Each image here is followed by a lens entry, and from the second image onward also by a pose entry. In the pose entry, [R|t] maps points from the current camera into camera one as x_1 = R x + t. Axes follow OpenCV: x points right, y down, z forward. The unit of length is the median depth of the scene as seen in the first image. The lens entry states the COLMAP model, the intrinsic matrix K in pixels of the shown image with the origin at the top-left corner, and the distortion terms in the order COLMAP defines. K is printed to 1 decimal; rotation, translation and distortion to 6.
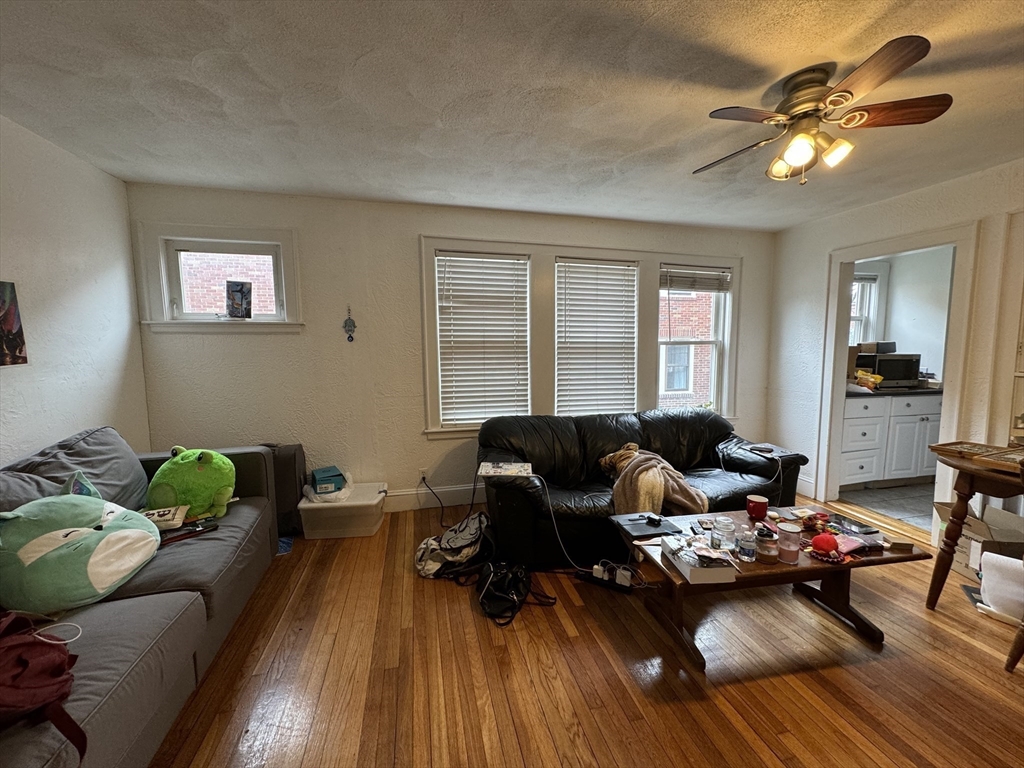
lens RADIAL K [[406.4, 0, 512.0], [0, 406.4, 384.0], [0, 0, 1]] dist [-0.000142, 0.000135]
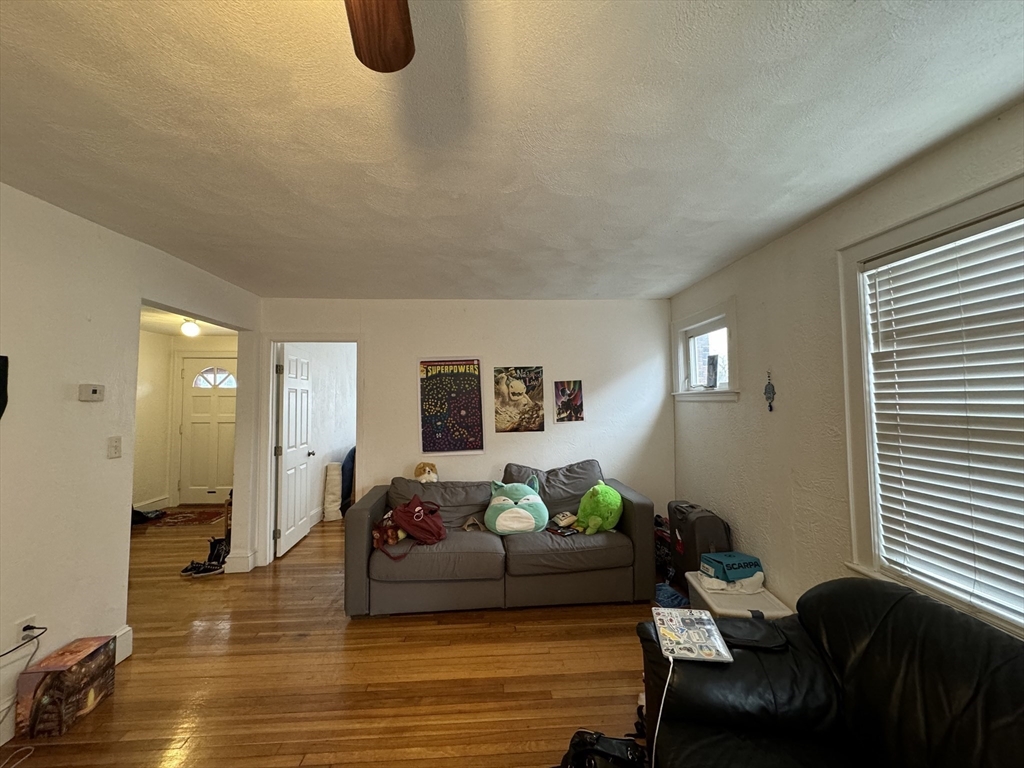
lens RADIAL K [[406.4, 0, 512.0], [0, 406.4, 384.0], [0, 0, 1]] dist [-0.000142, 0.000135]
pose [[-0.181290, -0.035496, -0.982789, 0.502651], [-0.084266, 0.996234, -0.020438, -0.099349], [0.979813, 0.079110, -0.183599, 0.639231]]
